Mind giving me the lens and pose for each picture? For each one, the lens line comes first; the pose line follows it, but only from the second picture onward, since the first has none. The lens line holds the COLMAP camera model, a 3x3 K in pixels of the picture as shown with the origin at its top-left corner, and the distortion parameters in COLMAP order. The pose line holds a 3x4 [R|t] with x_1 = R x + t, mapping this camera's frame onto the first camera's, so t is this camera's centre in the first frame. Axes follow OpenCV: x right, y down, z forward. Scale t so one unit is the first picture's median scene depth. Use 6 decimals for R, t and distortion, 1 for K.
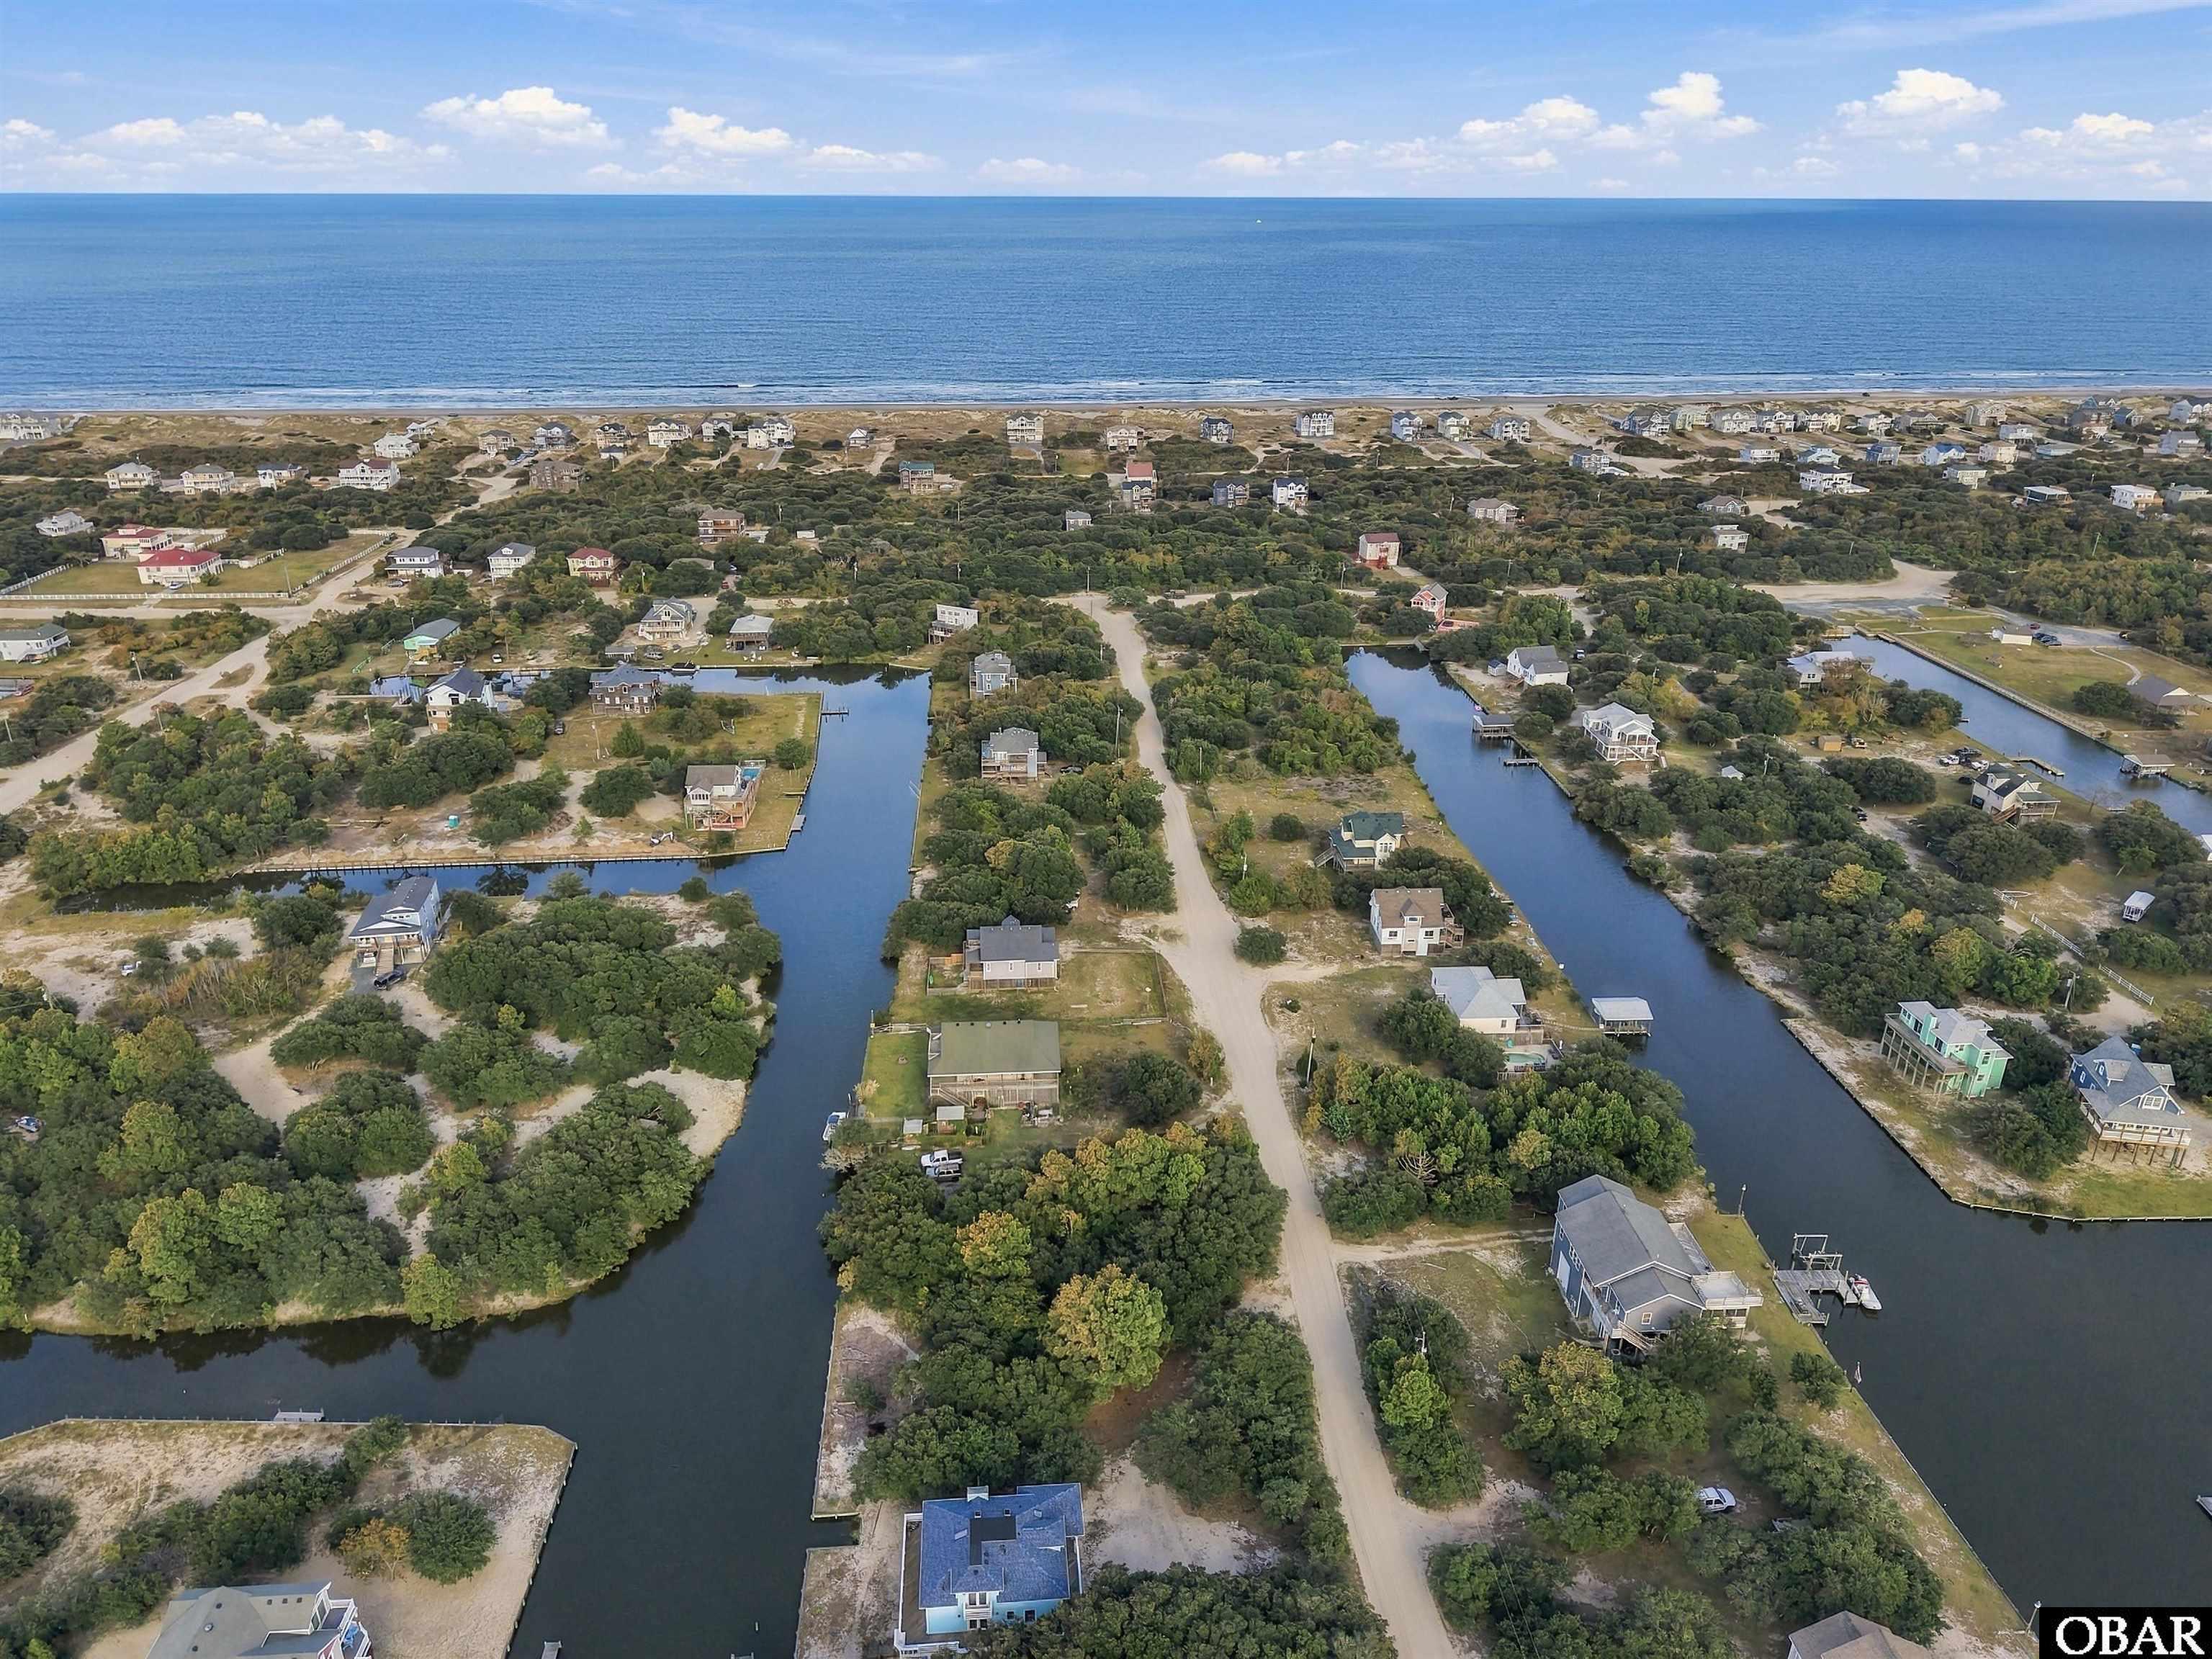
lens RADIAL K [[1522.8, 0, 1106.0], [0, 1522.8, 829.5], [0, 0, 1]] dist [0.083576, -0.001152]
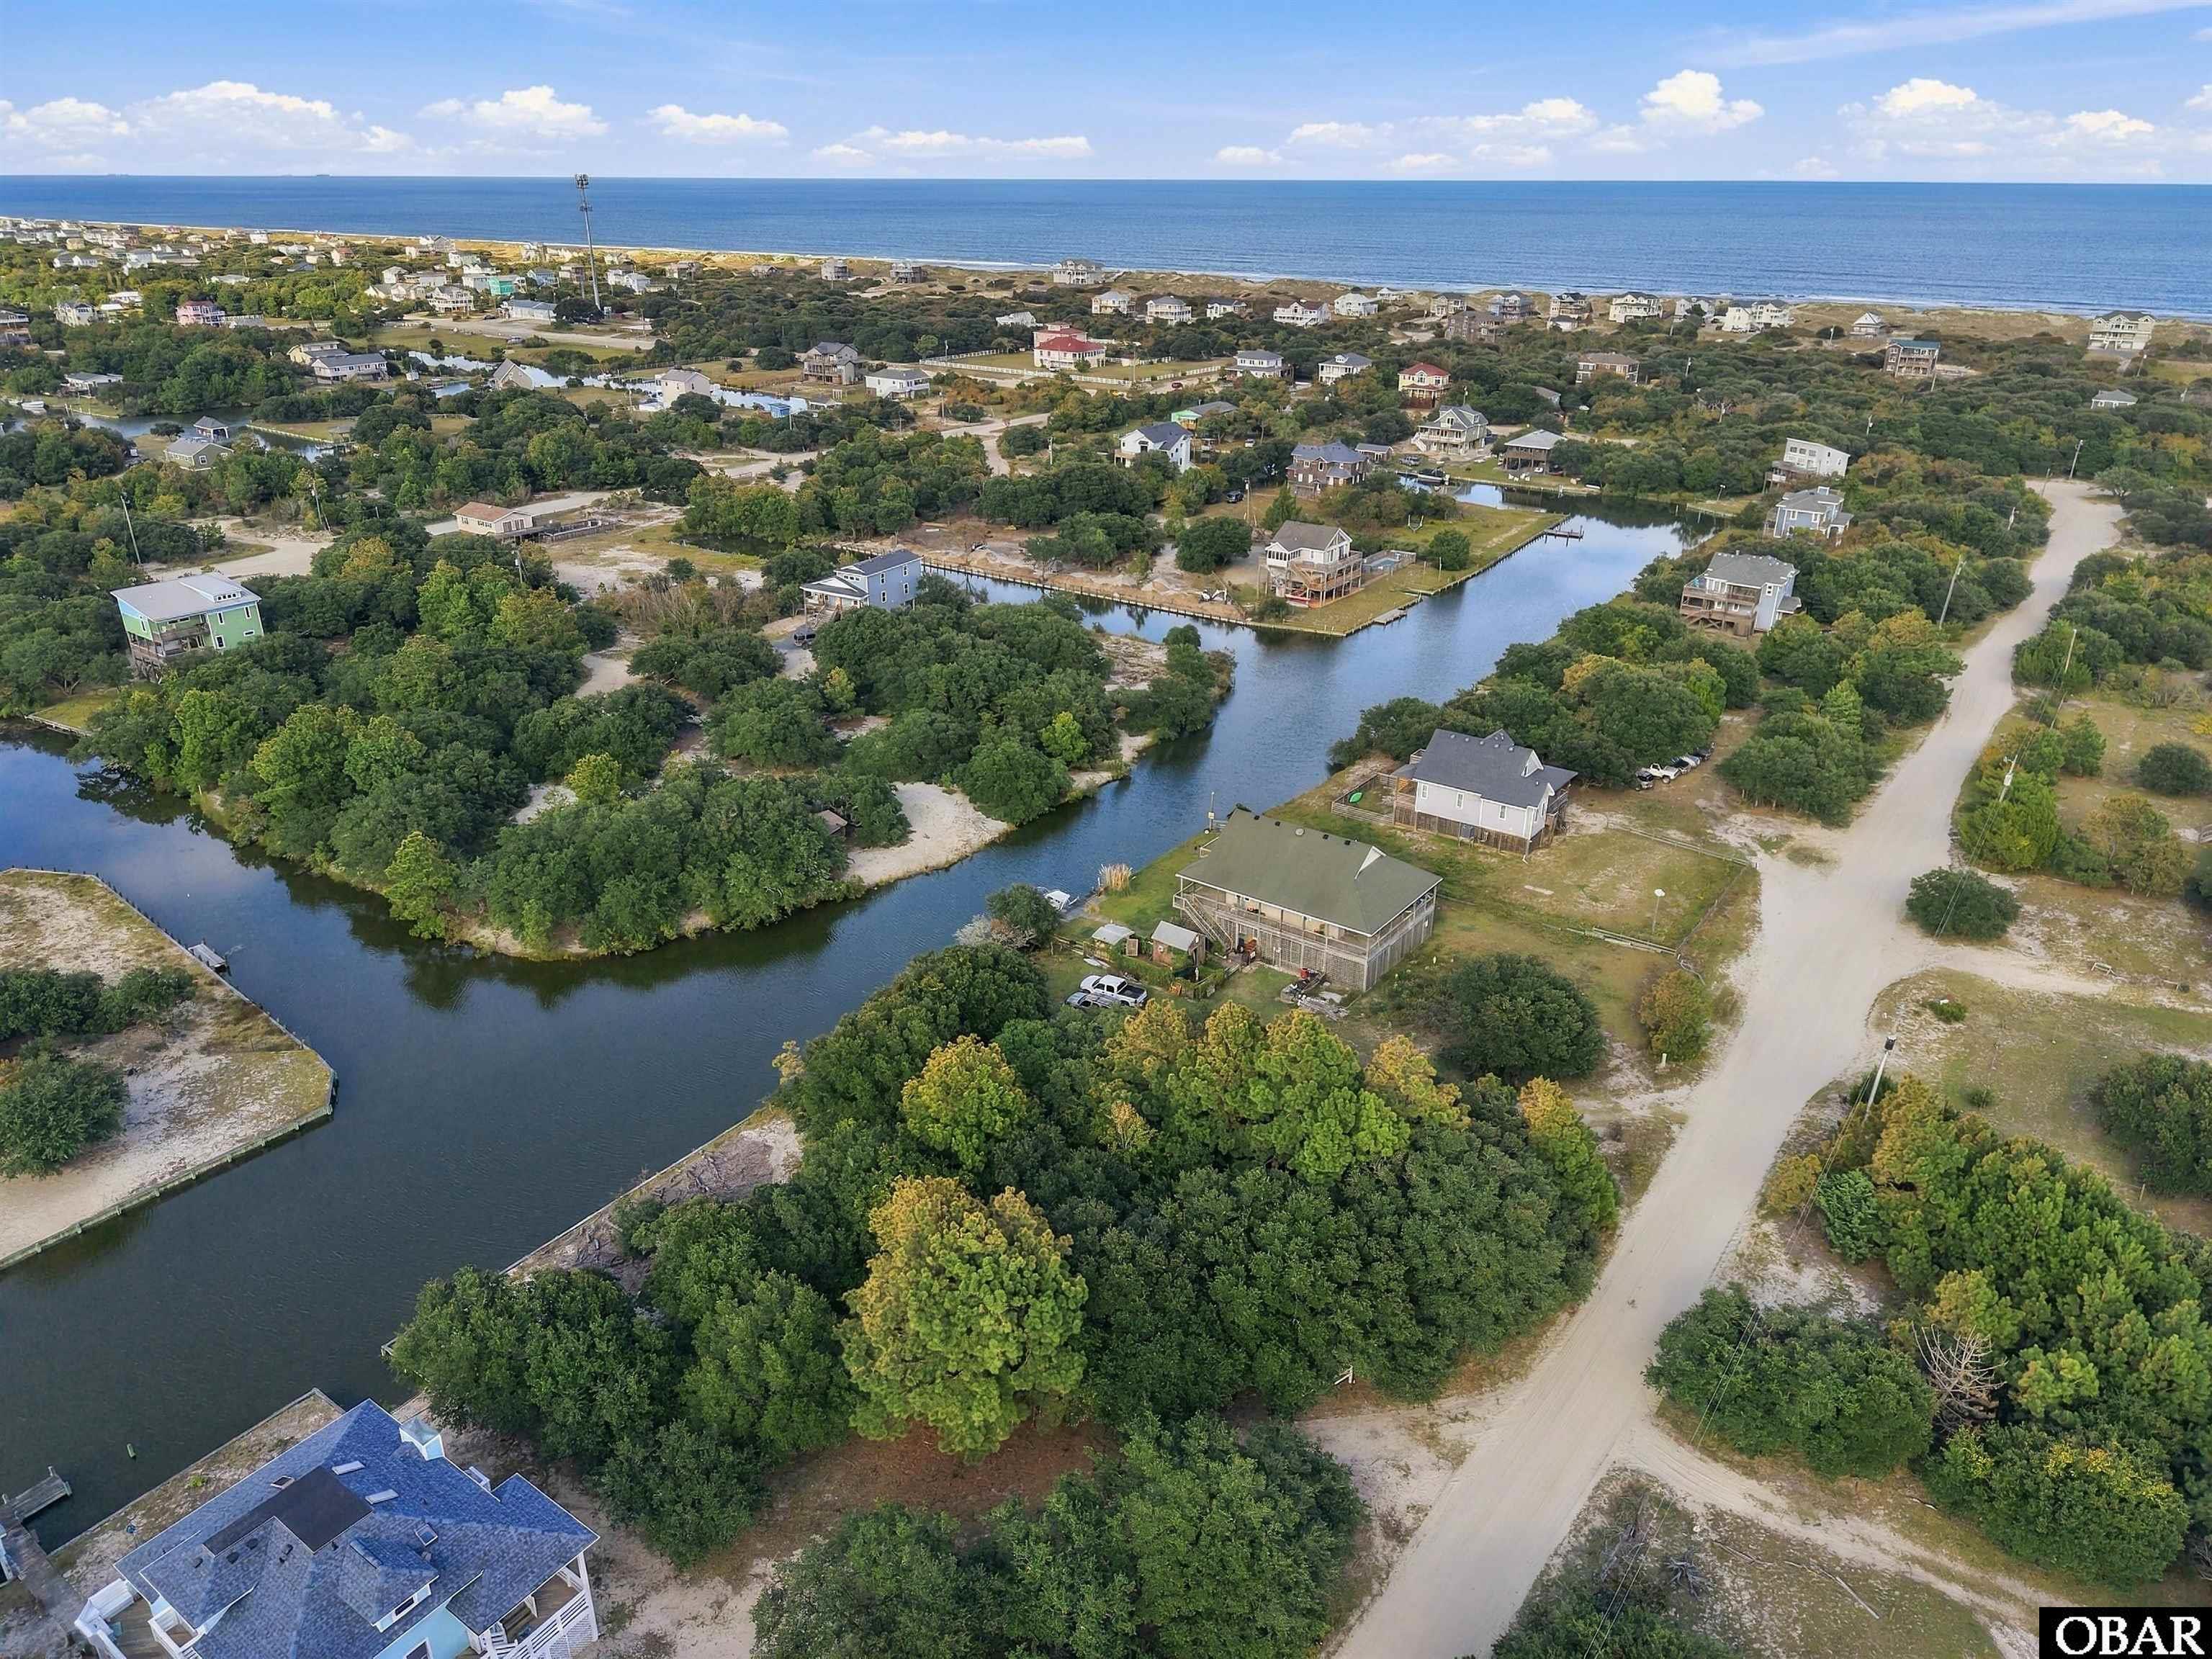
lens RADIAL K [[1505.8, 0, 1106.0], [0, 1505.8, 829.5], [0, 0, 1]] dist [0.023935, -0.004967]
pose [[0.766473, 0.255320, -0.589348, 0.217424], [-0.255451, 0.963078, 0.085004, 0.099609], [0.589291, 0.085397, 0.803395, 0.496669]]
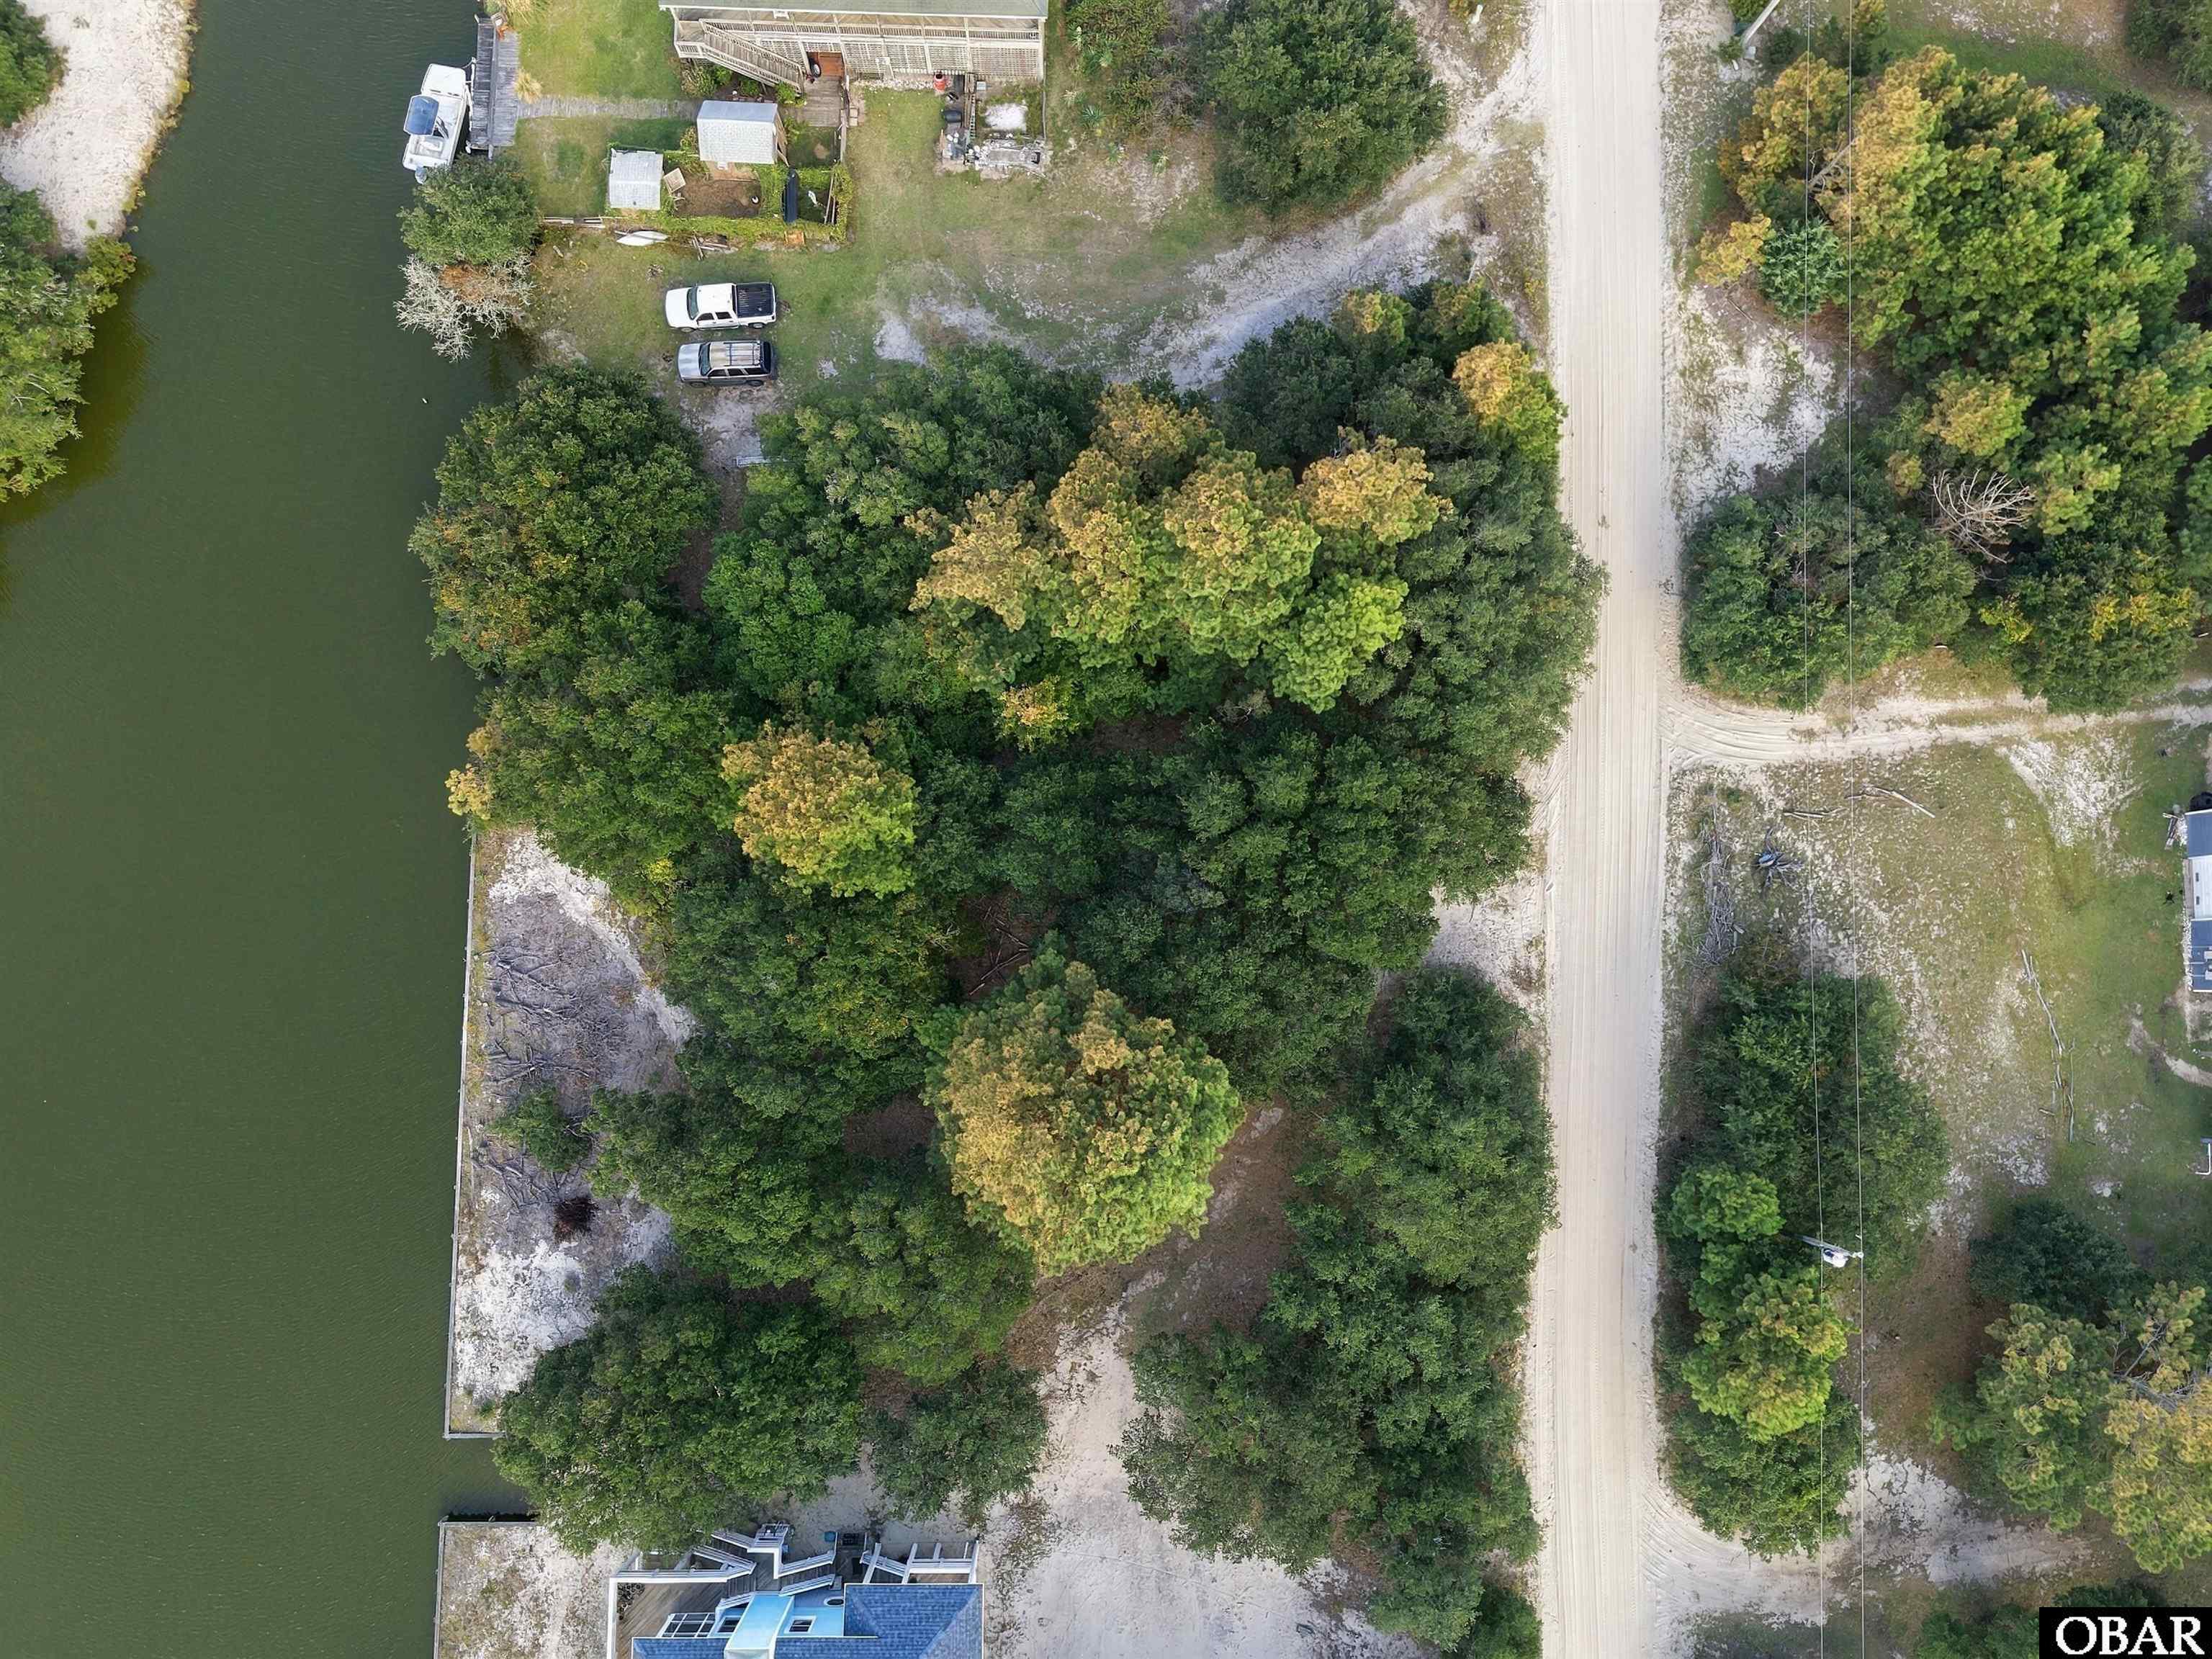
lens RADIAL K [[1505.8, 0, 1106.0], [0, 1505.8, 829.5], [0, 0, 1]] dist [0.023935, -0.004967]
pose [[0.995999, 0.089266, 0.004190, -0.002209], [-0.046826, 0.481382, 0.875259, -0.052562], [0.076114, -0.871954, 0.483636, 0.688445]]
